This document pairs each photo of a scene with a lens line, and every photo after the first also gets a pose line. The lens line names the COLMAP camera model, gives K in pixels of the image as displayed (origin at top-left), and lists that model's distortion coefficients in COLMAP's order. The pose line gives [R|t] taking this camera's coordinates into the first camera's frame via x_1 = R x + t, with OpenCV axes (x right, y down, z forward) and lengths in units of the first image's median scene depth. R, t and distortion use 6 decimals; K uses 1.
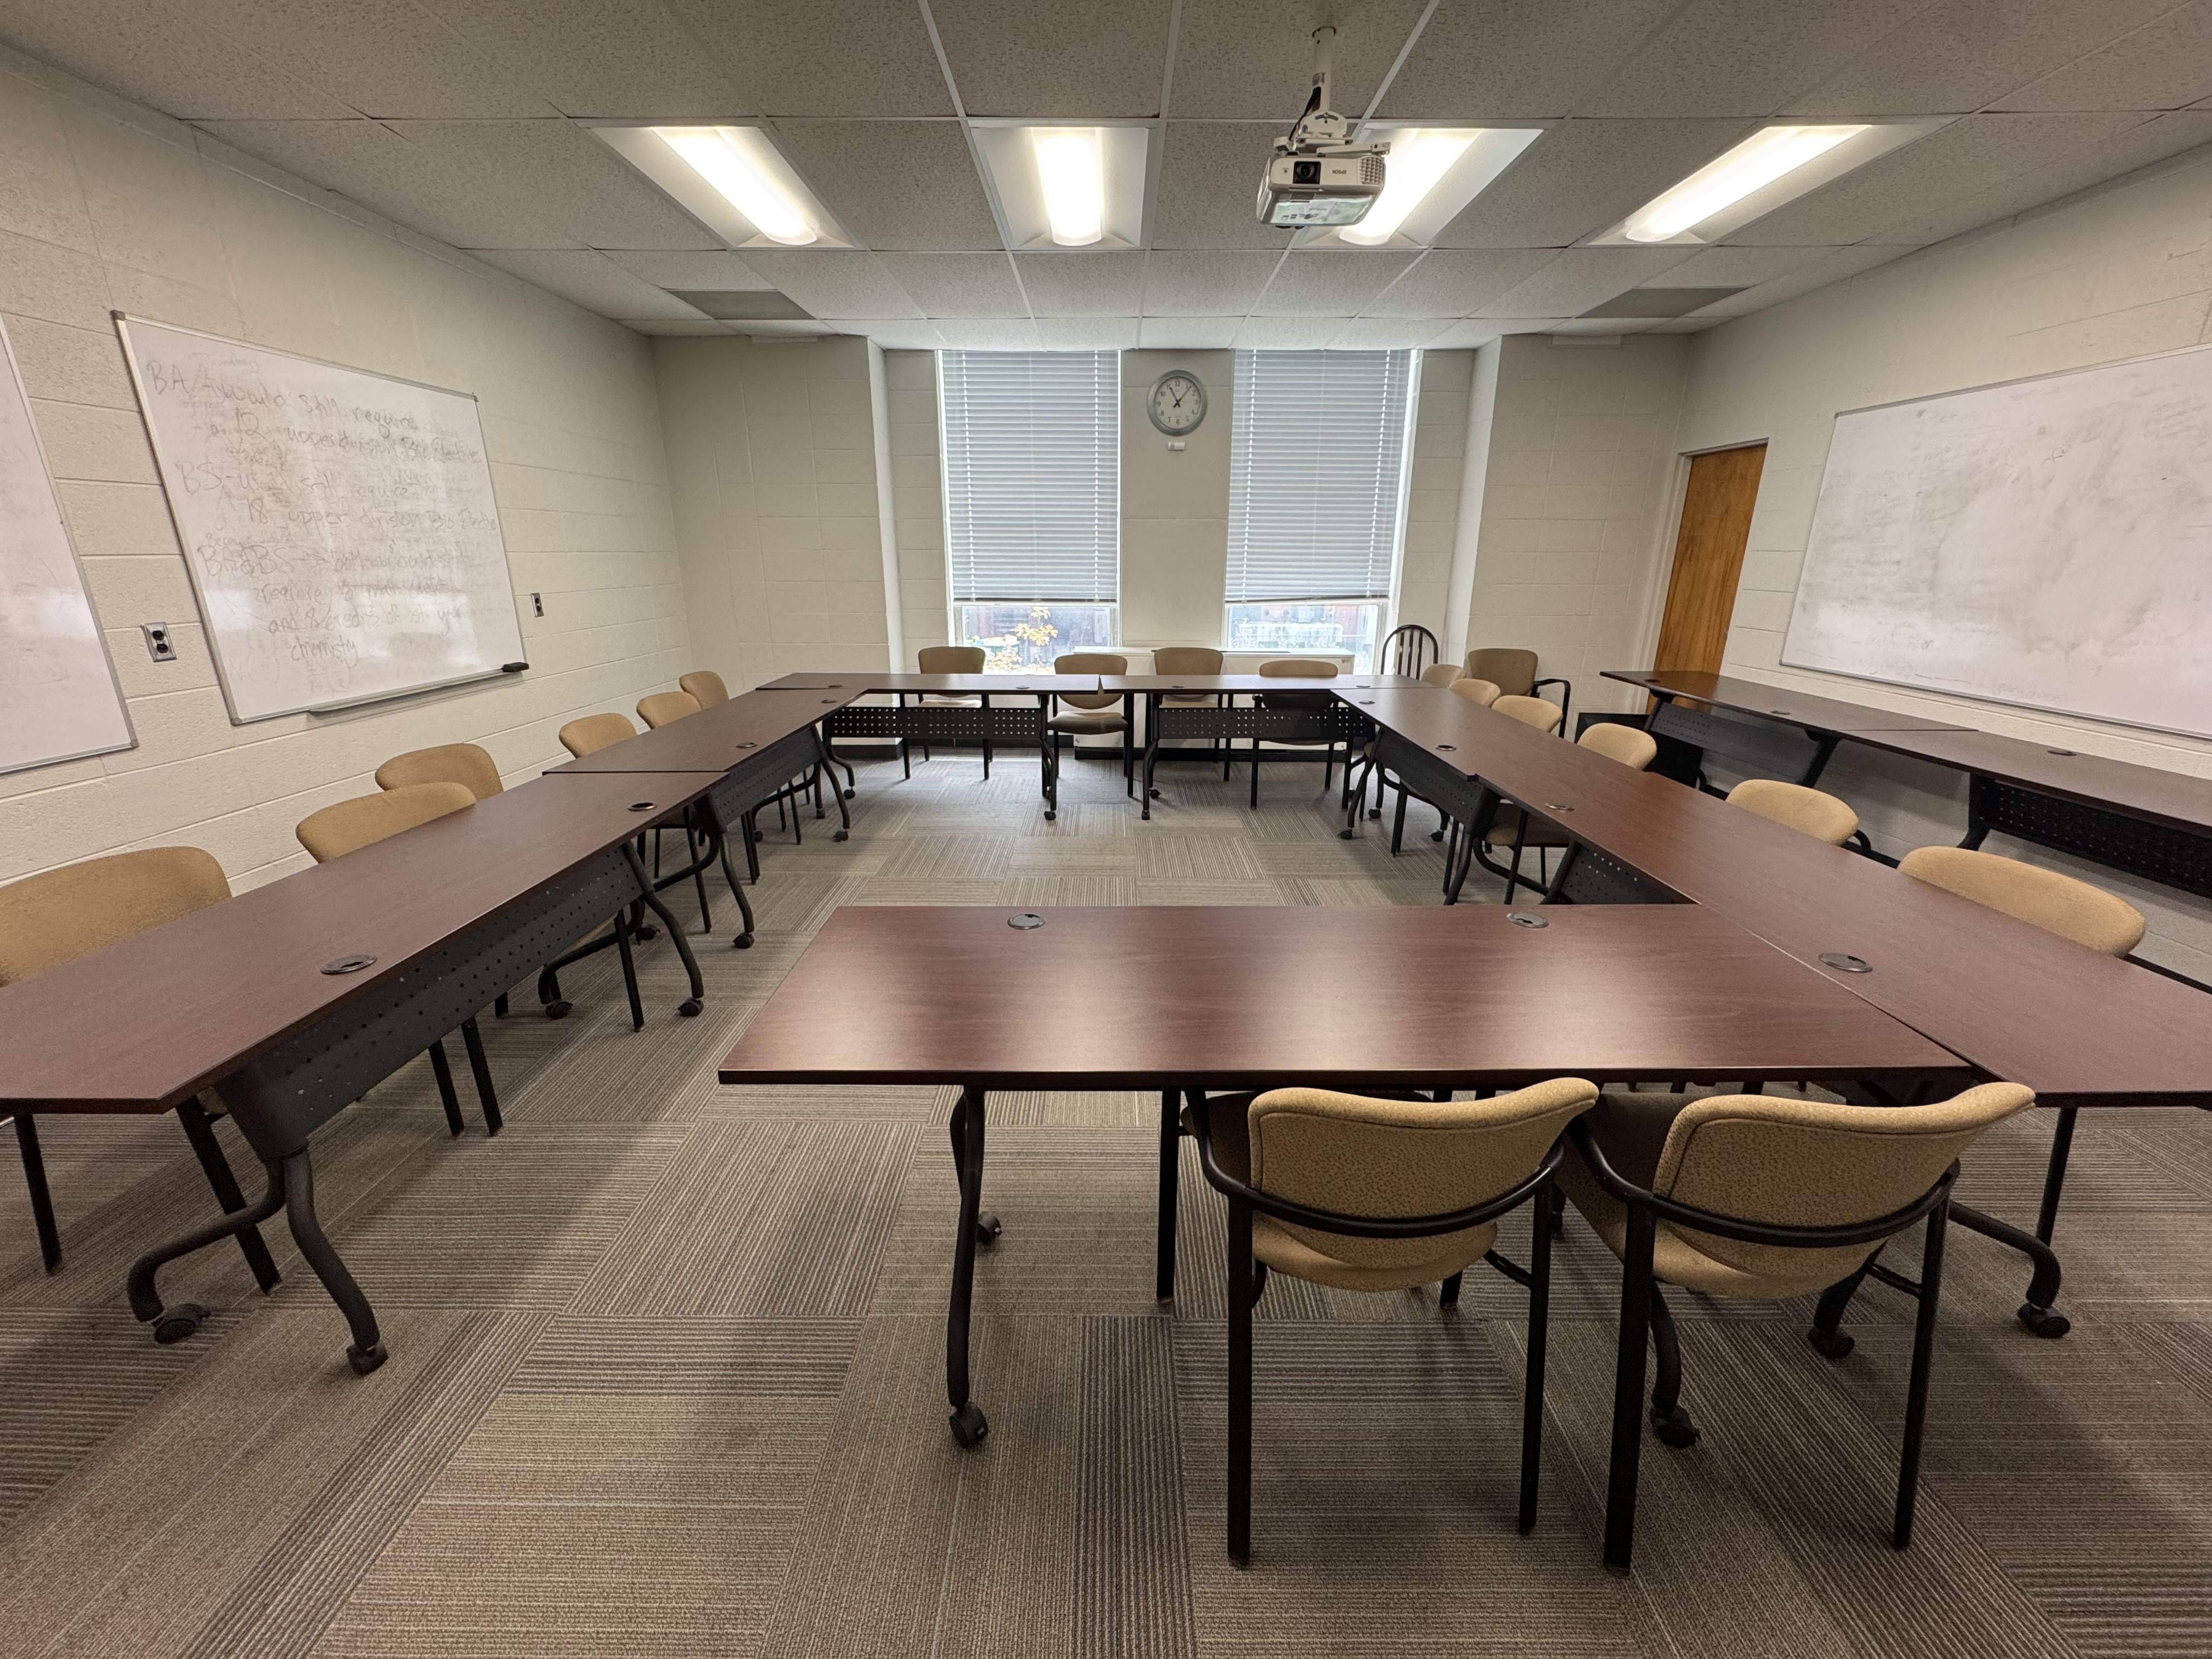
lens RADIAL K [[884.7, 0, 1109.1], [0, 884.7, 833.0], [0, 0, 1]] dist [-0.000409, -0.000201]
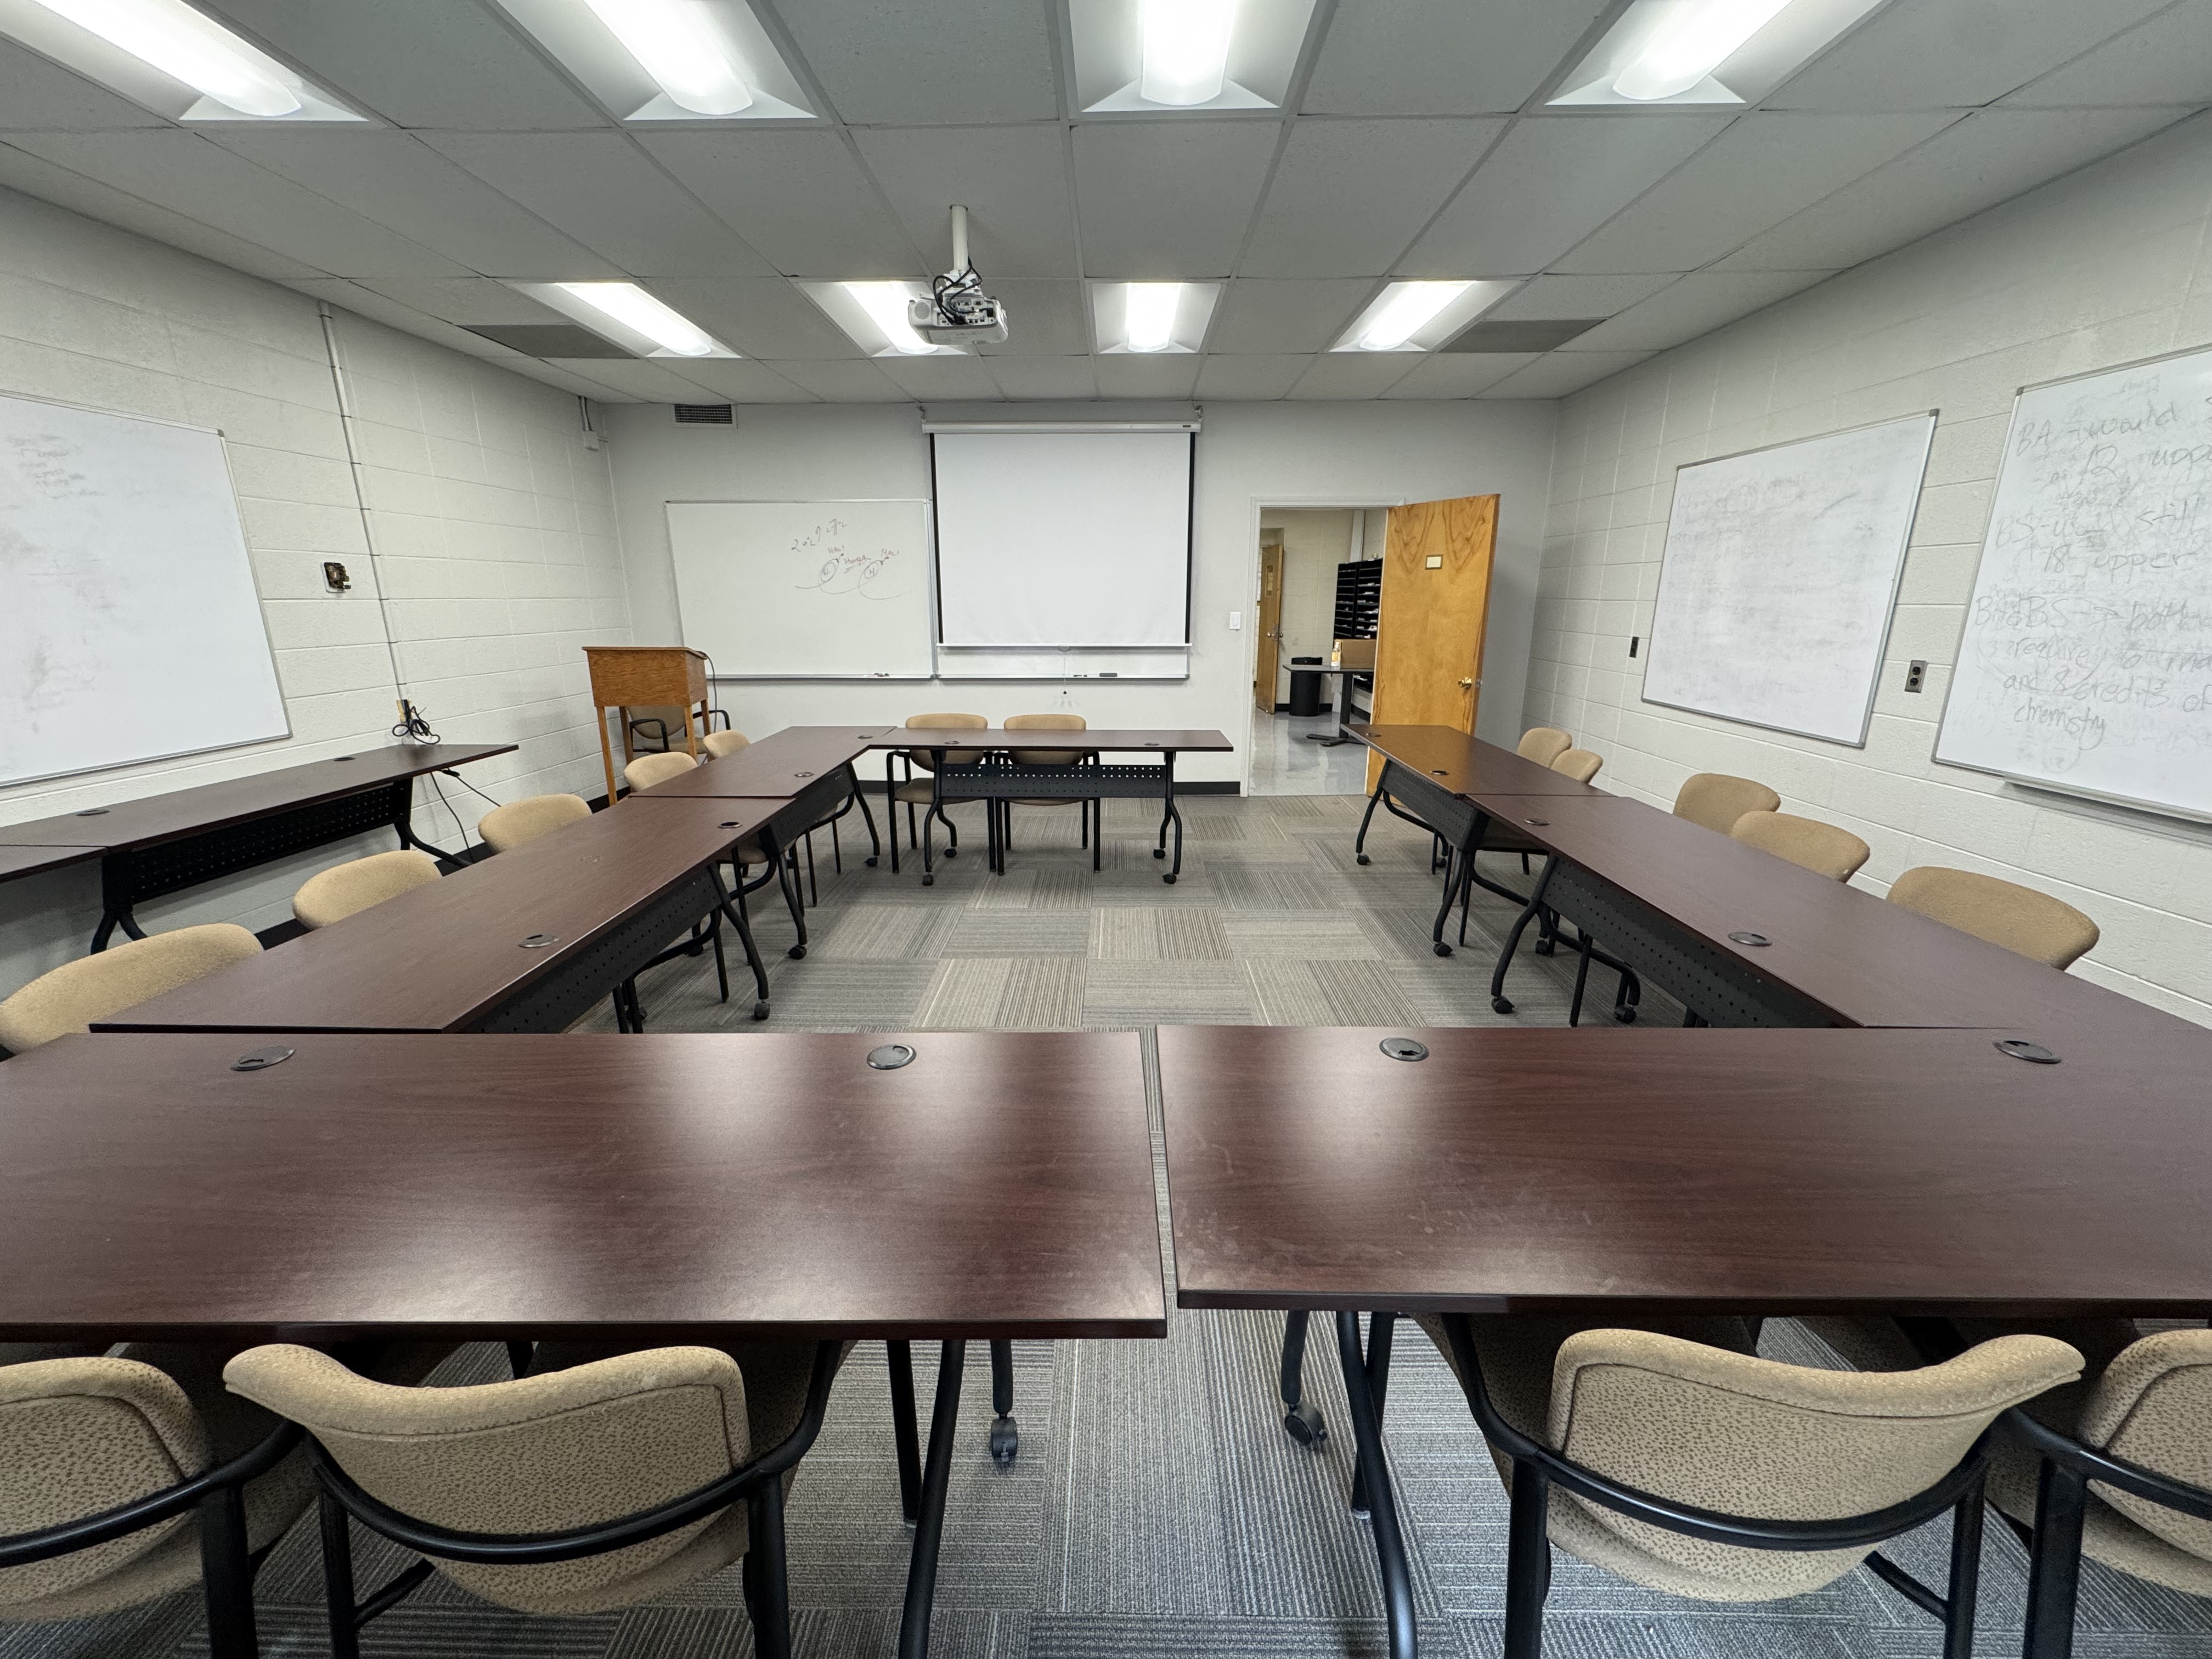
lens RADIAL K [[884.7, 0, 1108.2], [0, 884.7, 828.0], [0, 0, 1]] dist [-0.000409, -0.000201]
pose [[-0.999858, -0.005943, 0.015743, -0.004401], [0.003503, 0.841560, 0.540153, -0.613800], [-0.016458, 0.540132, -0.841420, 1.892077]]
